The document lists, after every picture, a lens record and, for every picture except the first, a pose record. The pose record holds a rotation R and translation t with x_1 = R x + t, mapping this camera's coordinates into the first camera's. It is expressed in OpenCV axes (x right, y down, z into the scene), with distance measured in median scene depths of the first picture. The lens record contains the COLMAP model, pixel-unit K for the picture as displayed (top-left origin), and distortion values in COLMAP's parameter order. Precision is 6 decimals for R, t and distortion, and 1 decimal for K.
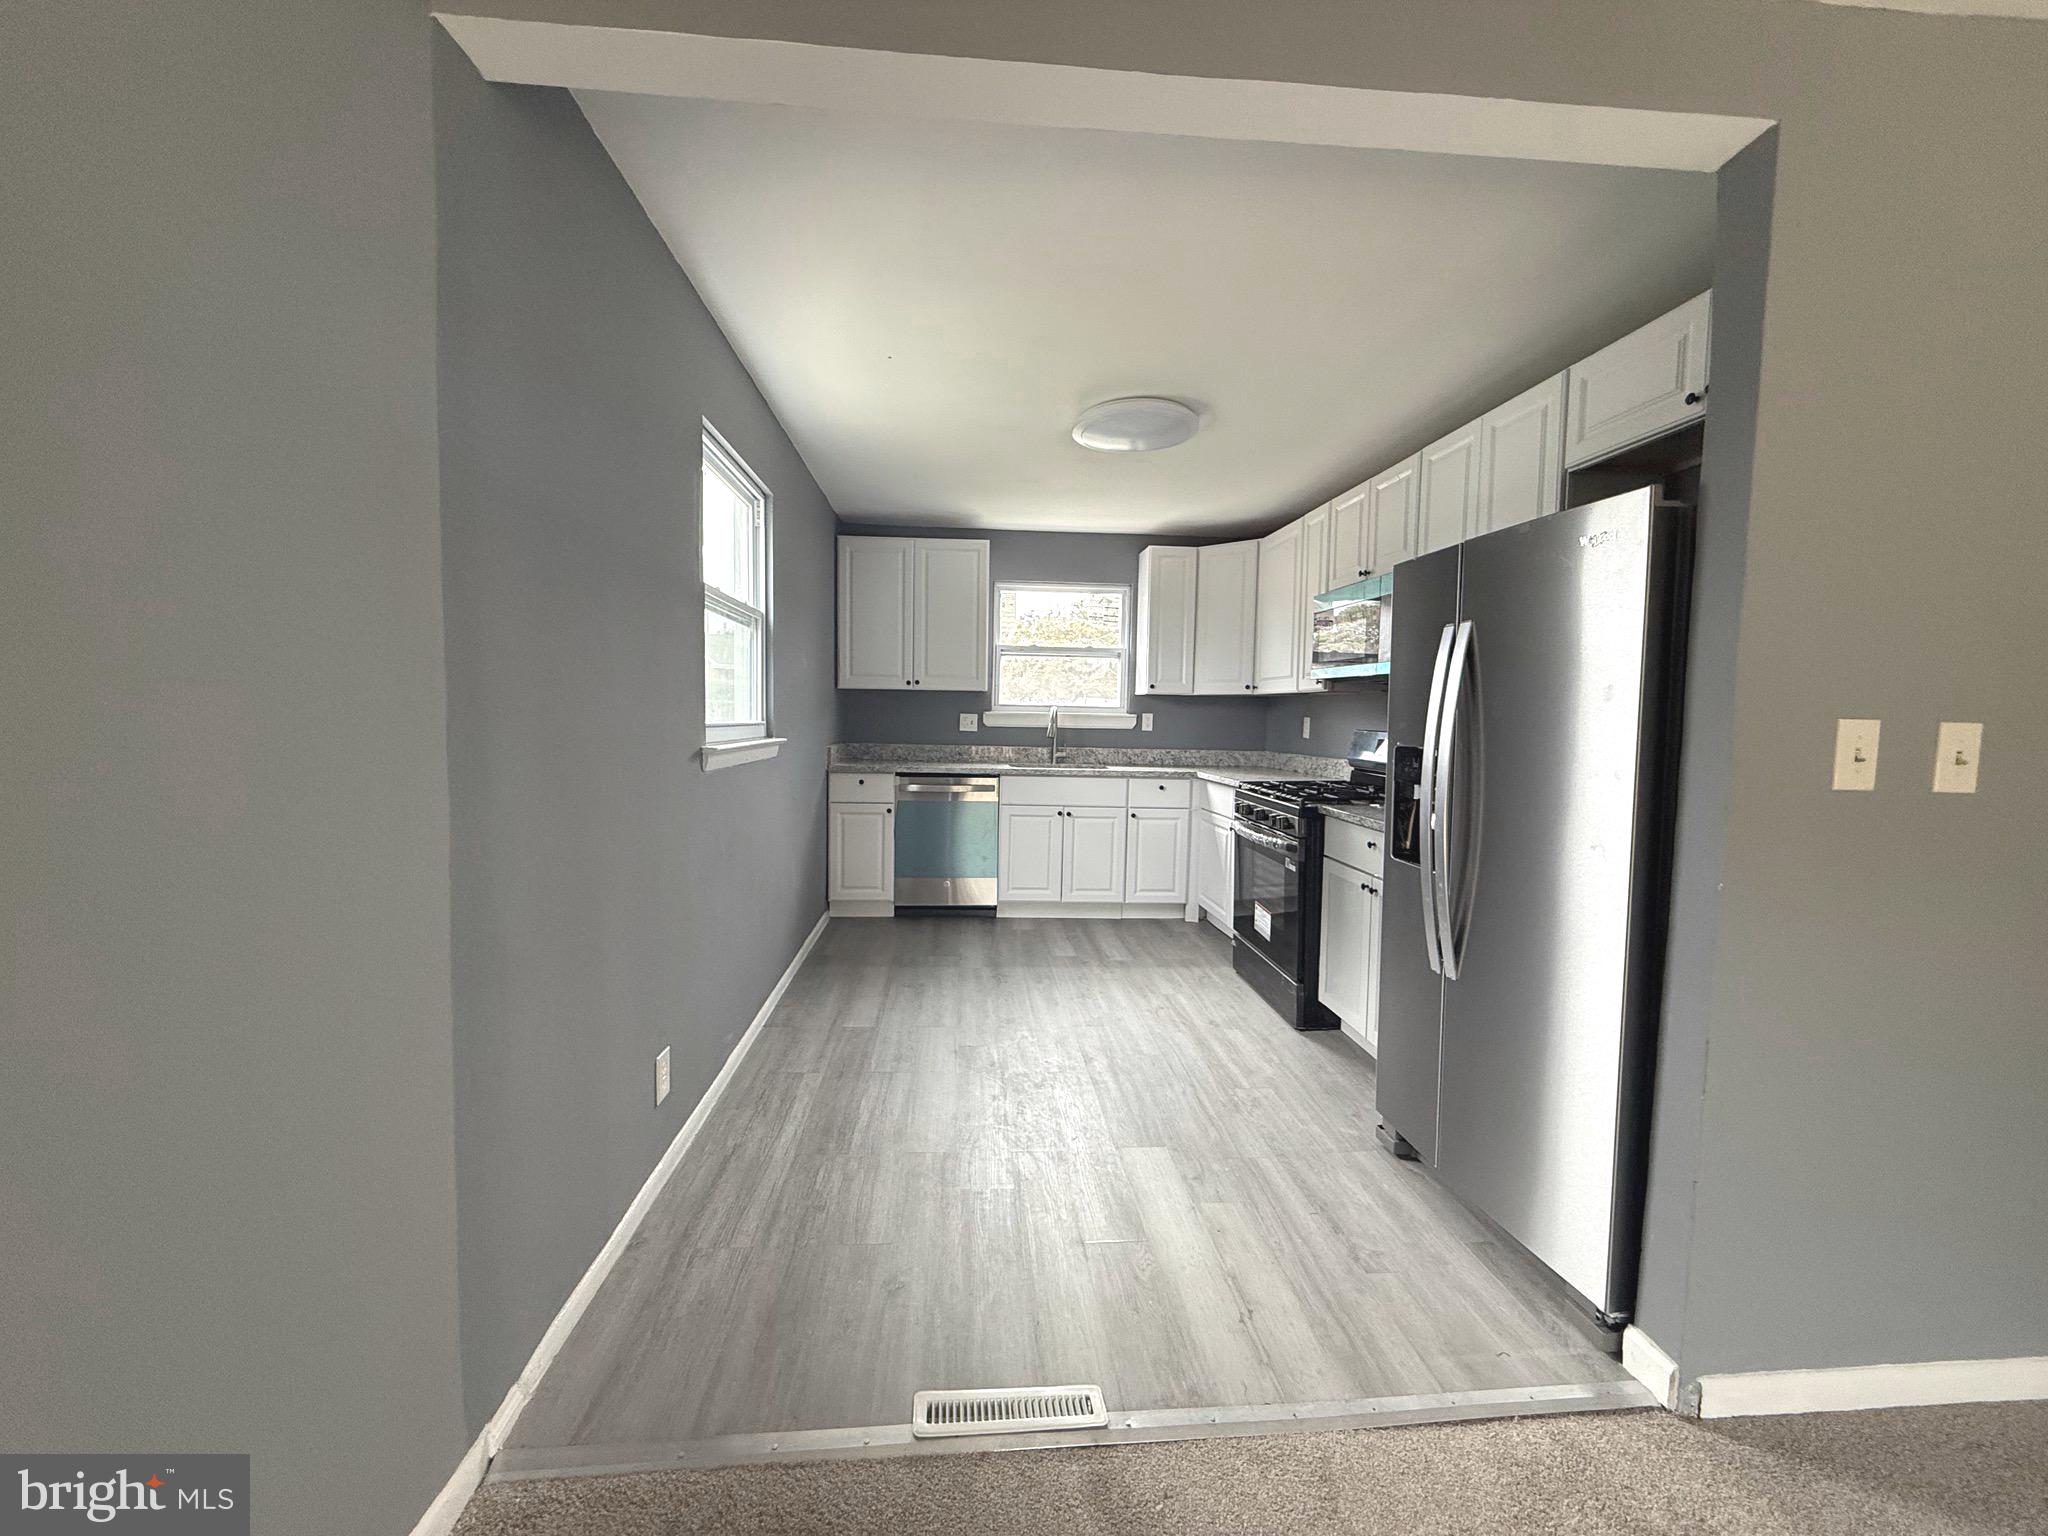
lens RADIAL K [[812.7, 0, 1019.5], [0, 812.7, 767.3], [0, 0, 1]] dist [-0.000234, -0.000305]
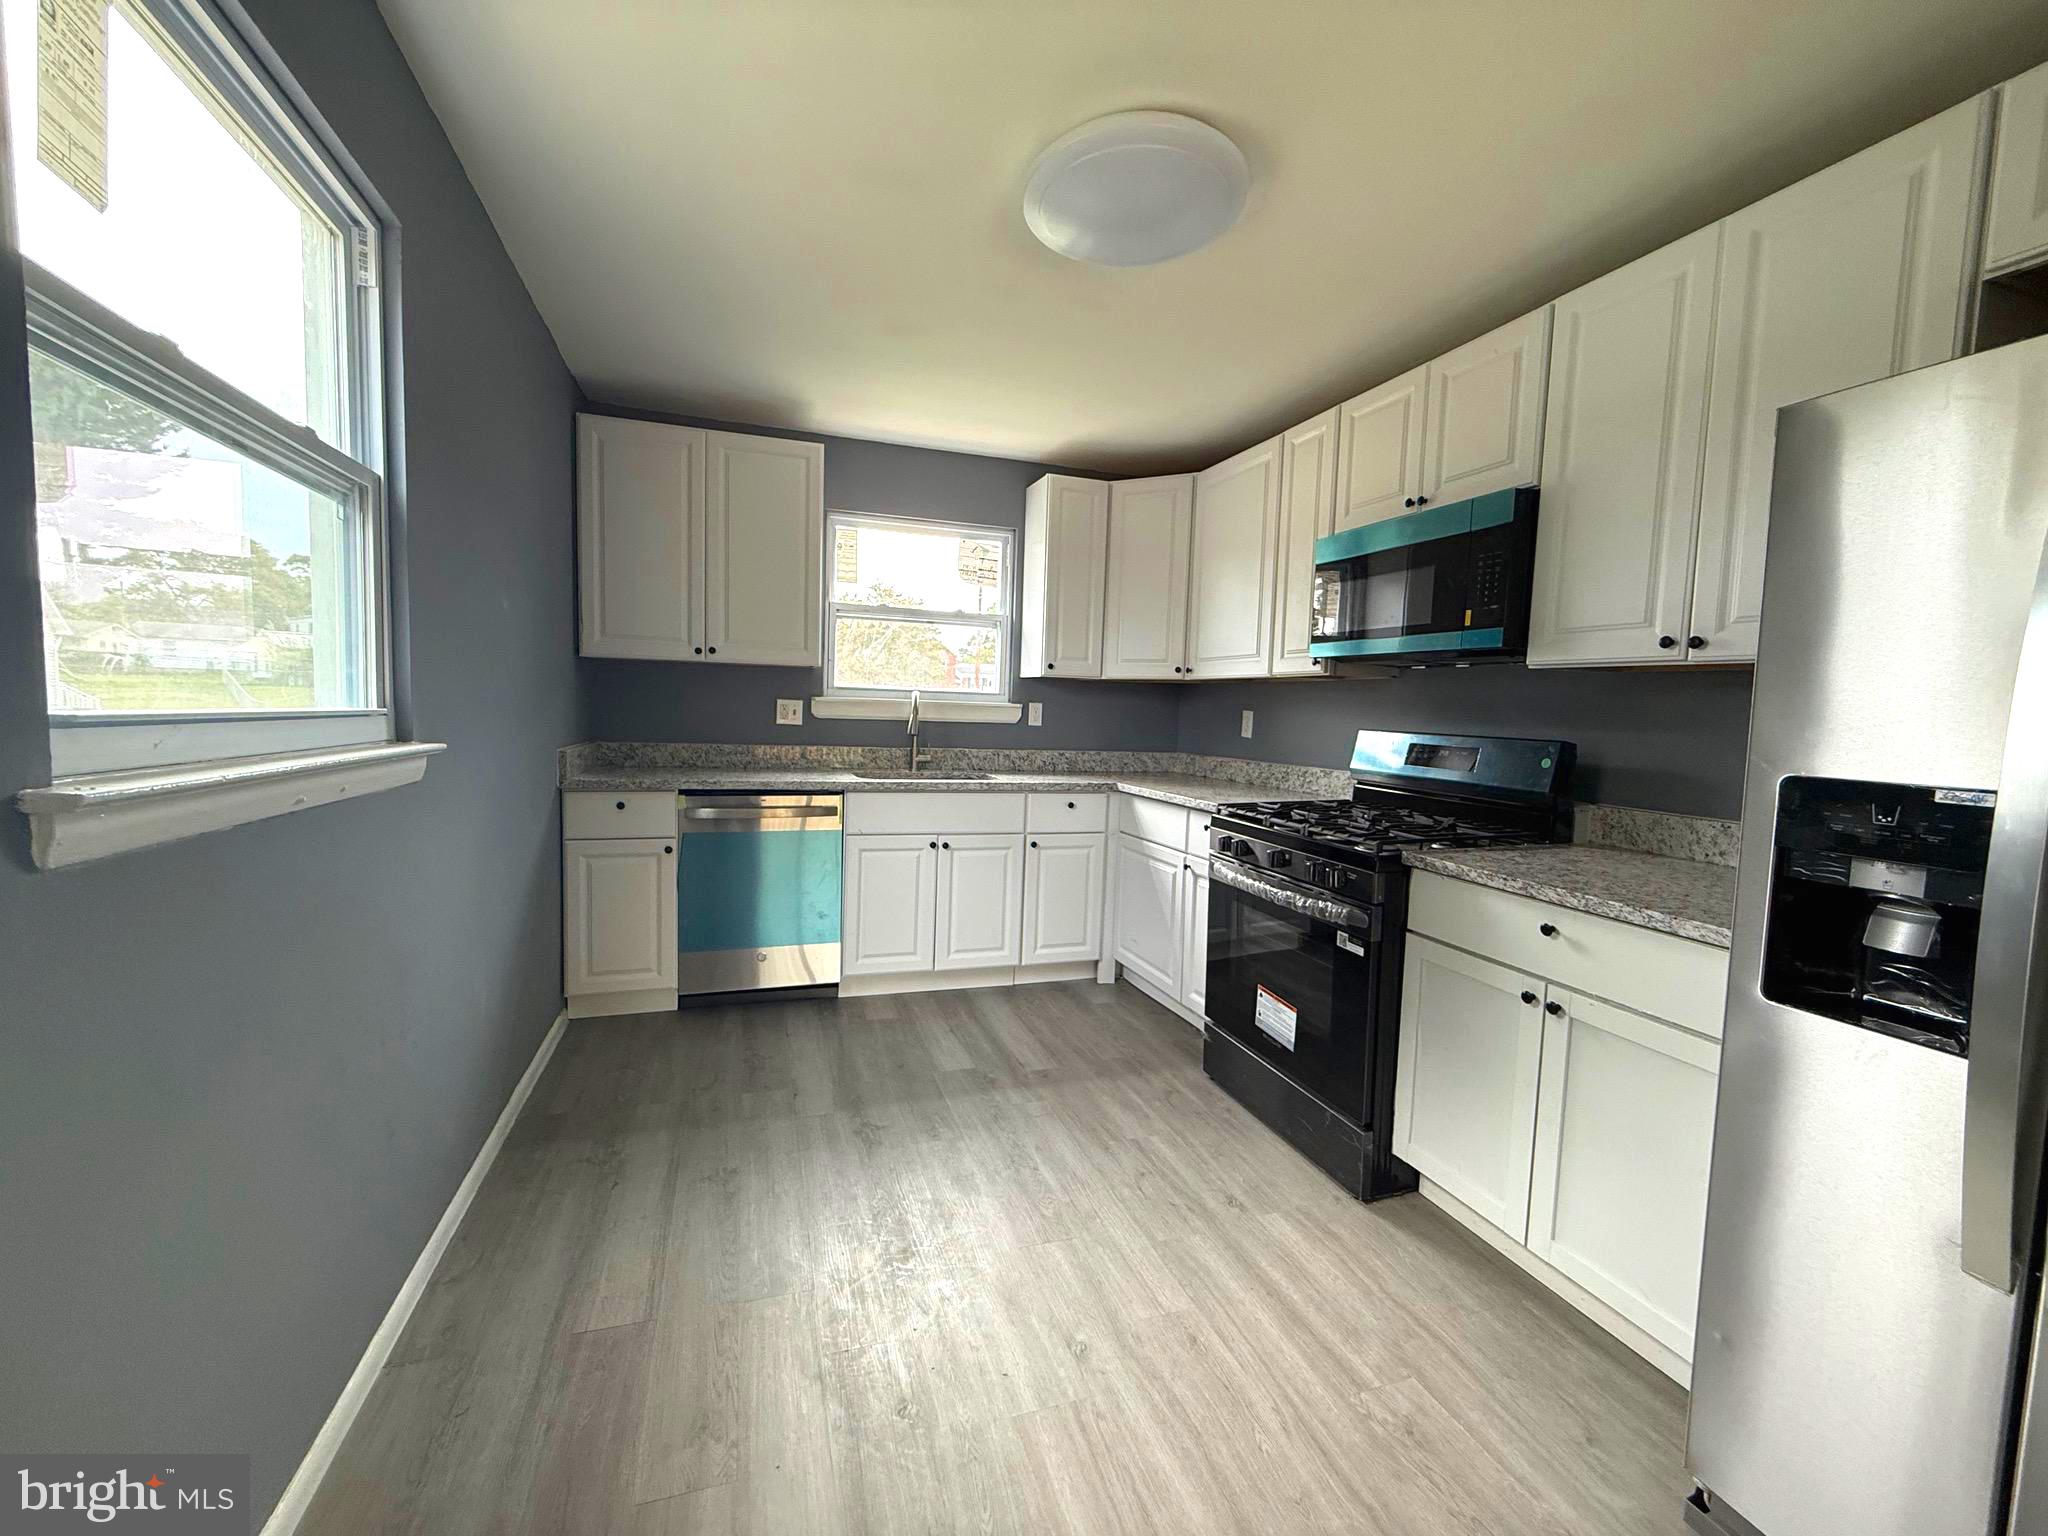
lens RADIAL K [[812.7, 0, 1018.0], [0, 812.7, 768.5], [0, 0, 1]] dist [-0.000234, -0.000305]
pose [[0.968514, -0.005747, 0.248892, -0.073332], [0.001957, 0.999878, 0.015472, -0.026825], [-0.248951, -0.014498, 0.968408, 0.433432]]
